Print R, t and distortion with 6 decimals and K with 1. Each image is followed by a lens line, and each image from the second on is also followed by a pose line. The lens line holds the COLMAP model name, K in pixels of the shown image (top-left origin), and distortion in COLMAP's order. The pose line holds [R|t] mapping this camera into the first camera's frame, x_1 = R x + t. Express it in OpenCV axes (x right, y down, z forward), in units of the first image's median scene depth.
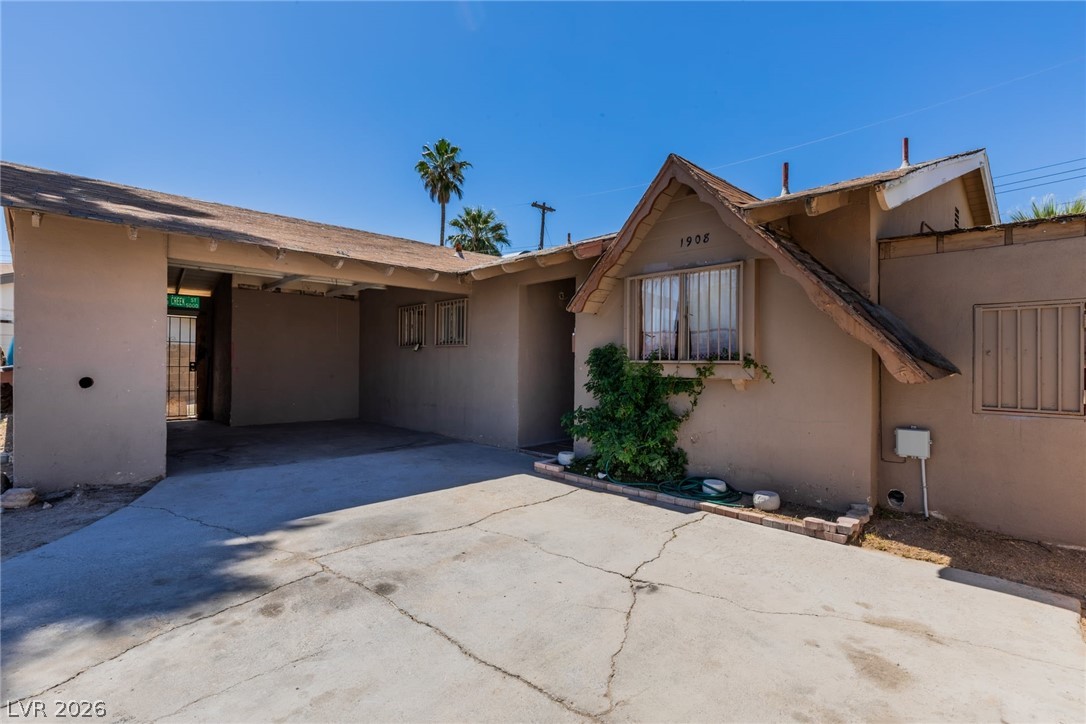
lens RADIAL K [[525.4, 0, 543.0], [0, 525.4, 362.0], [0, 0, 1]] dist [-0.001237, -0.000265]
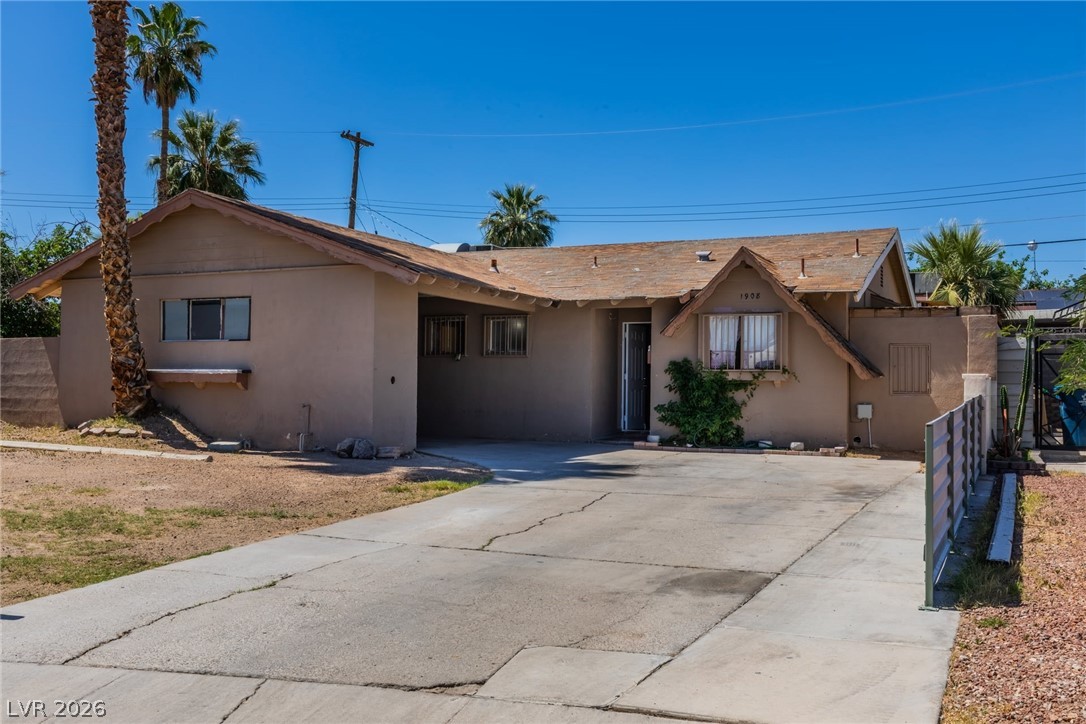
lens RADIAL K [[1049.9, 0, 543.0], [0, 1049.9, 362.0], [0, 0, 1]] dist [0.000910, 0.007247]
pose [[0.936199, 0.012149, 0.351261, -1.383669], [-0.005523, 0.999788, -0.019859, 0.039194], [-0.351428, 0.016652, 0.936067, -1.732415]]
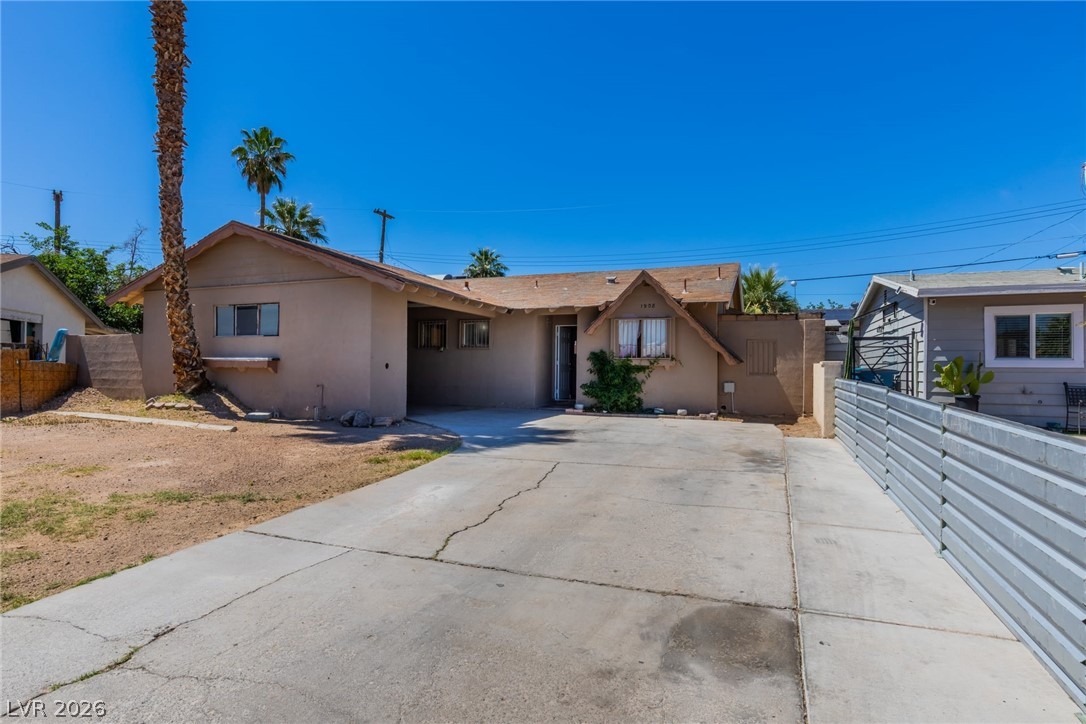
lens RADIAL K [[579.5, 0, 543.0], [0, 579.5, 362.0], [0, 0, 1]] dist [-0.001335, -0.000403]
pose [[0.907574, 0.006736, 0.419838, -1.134858], [-0.004700, 0.999972, -0.005884, 0.029927], [-0.419866, 0.003367, 0.907580, -1.058323]]
